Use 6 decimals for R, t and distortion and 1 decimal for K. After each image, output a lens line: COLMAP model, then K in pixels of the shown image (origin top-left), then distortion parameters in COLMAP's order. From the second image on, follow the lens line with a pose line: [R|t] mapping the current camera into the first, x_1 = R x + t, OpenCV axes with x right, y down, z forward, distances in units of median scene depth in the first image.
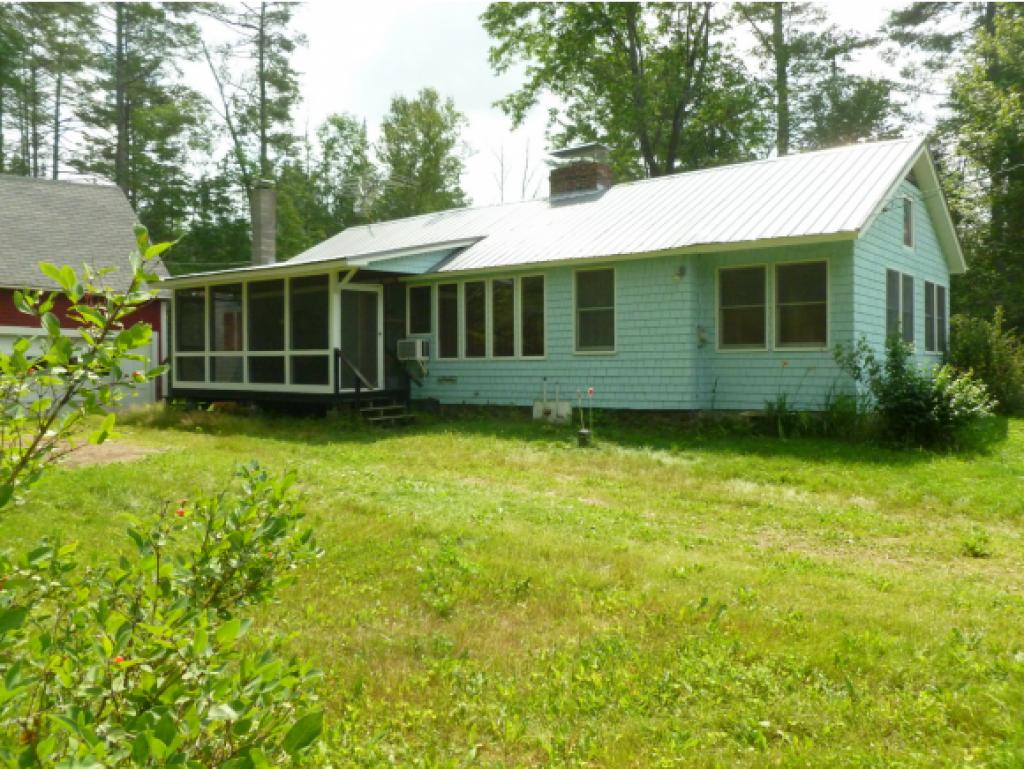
lens RADIAL K [[858.9, 0, 512.0], [0, 858.9, 384.5], [0, 0, 1]] dist [-0.048951, 0.006967]
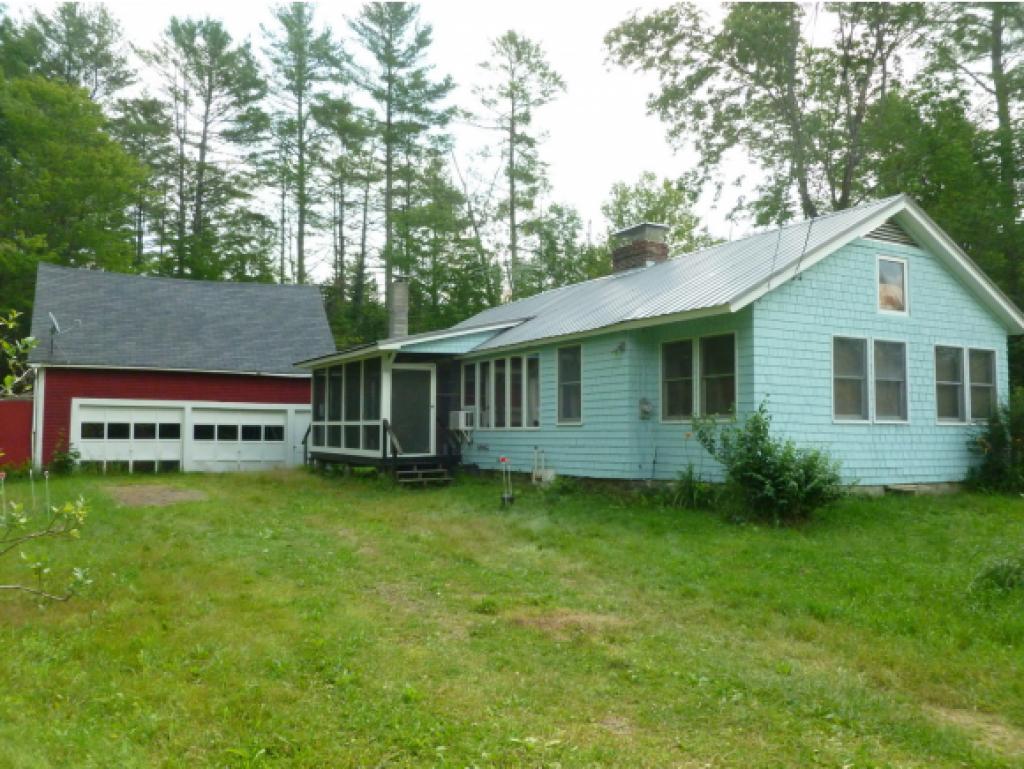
lens RADIAL K [[858.9, 0, 512.0], [0, 858.9, 384.5], [0, 0, 1]] dist [-0.048951, 0.006967]
pose [[0.921863, -0.015582, -0.387203, 0.398726], [-0.015125, 0.996983, -0.076133, -0.002763], [0.387221, 0.076040, 0.918846, -0.013349]]
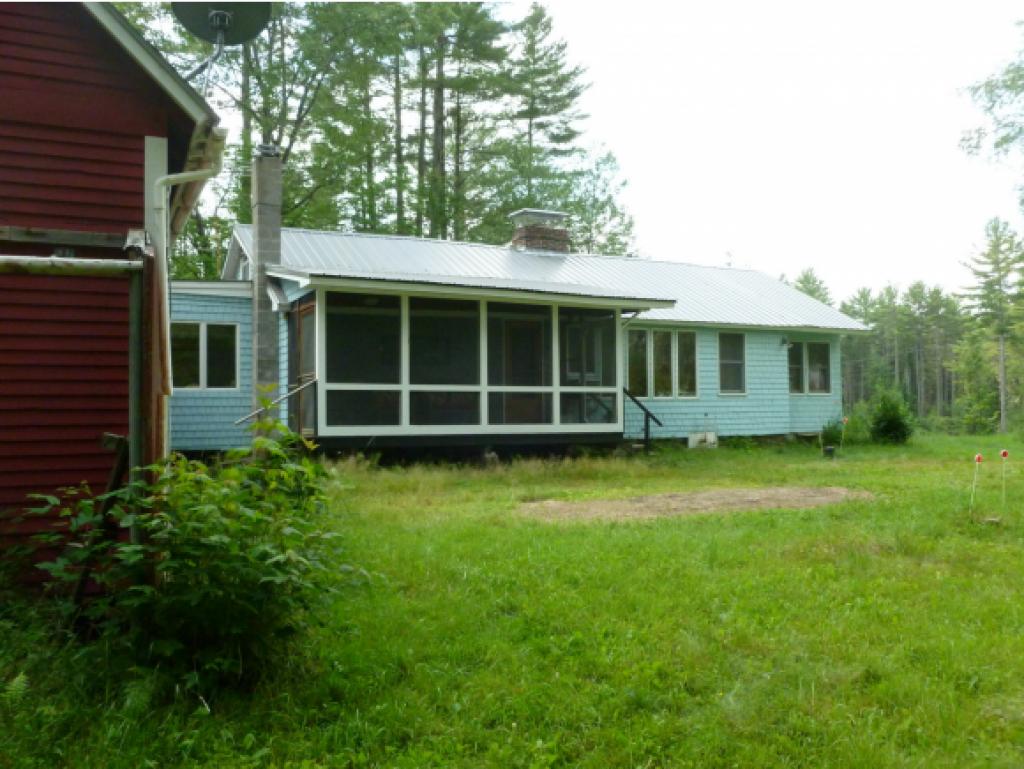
lens RADIAL K [[858.9, 0, 512.0], [0, 858.9, 384.5], [0, 0, 1]] dist [-0.048951, 0.006967]
pose [[0.397292, 0.024404, 0.917368, -1.129644], [0.021189, 0.999136, -0.035756, -0.010977], [-0.917448, 0.033644, 0.396432, 0.703059]]
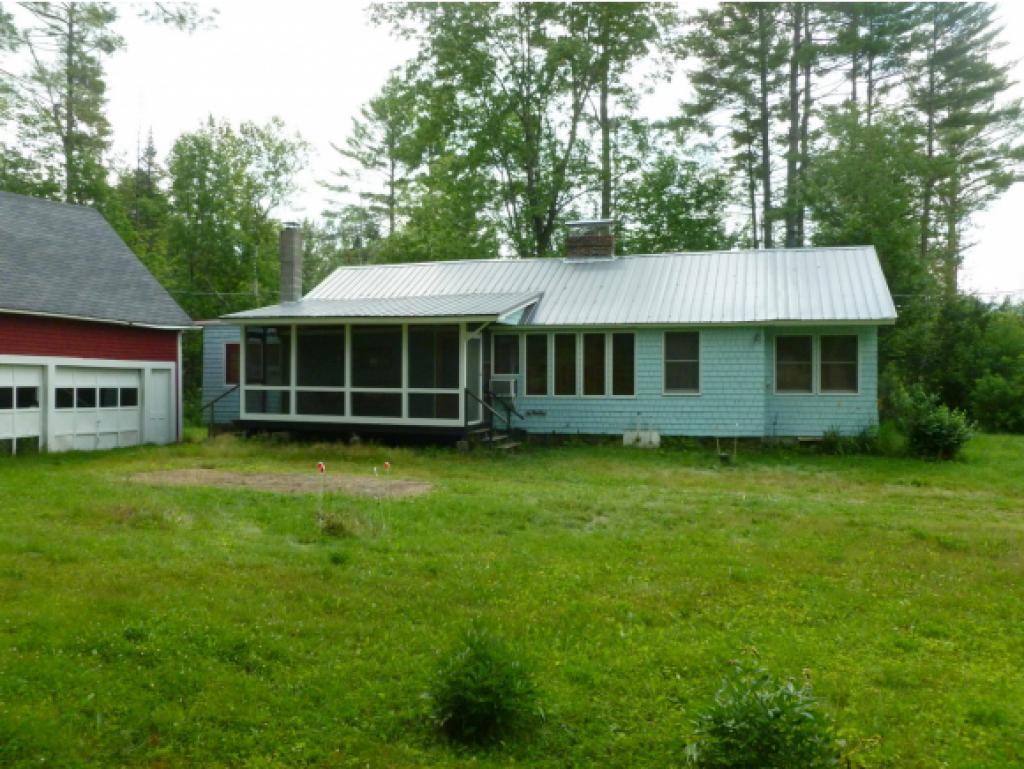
lens RADIAL K [[858.9, 0, 512.0], [0, 858.9, 384.5], [0, 0, 1]] dist [-0.048951, 0.006967]
pose [[0.925659, 0.006954, 0.378296, -0.574796], [-0.001846, 0.999902, -0.013862, -0.029522], [-0.378355, 0.012133, 0.925581, -0.107484]]
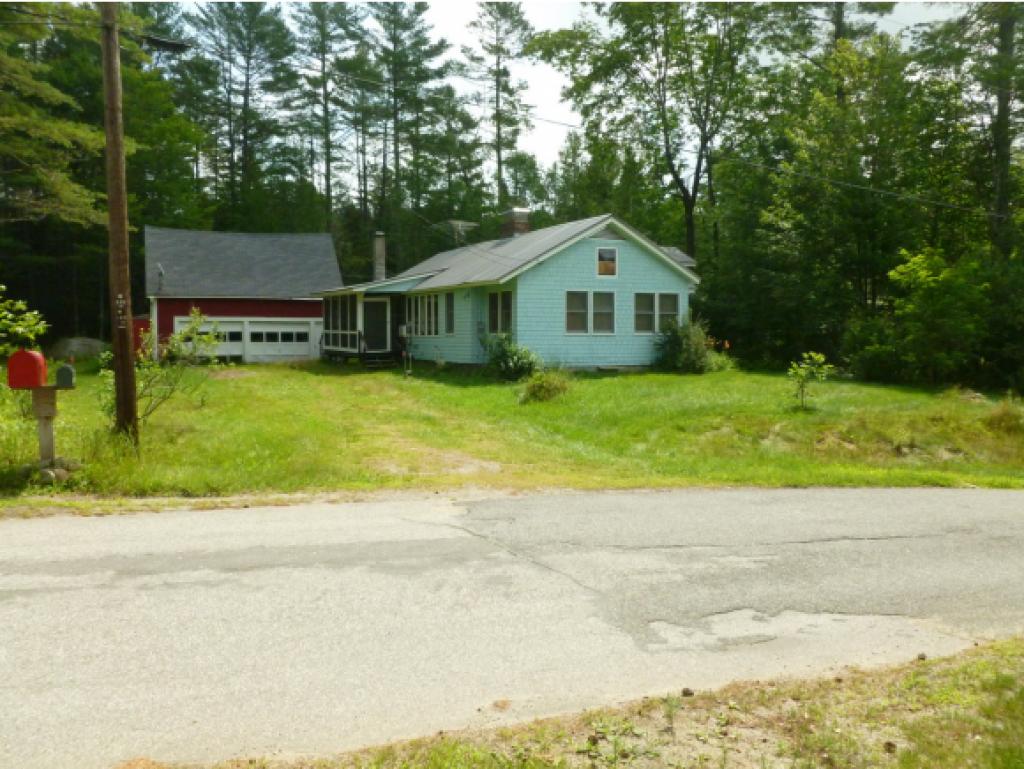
lens RADIAL K [[858.9, 0, 512.0], [0, 858.9, 384.5], [0, 0, 1]] dist [-0.048951, 0.006967]
pose [[0.898223, 0.030638, -0.438472, 0.979292], [-0.010175, 0.998750, 0.048943, -0.017563], [0.439423, -0.039500, 0.897411, -0.641370]]
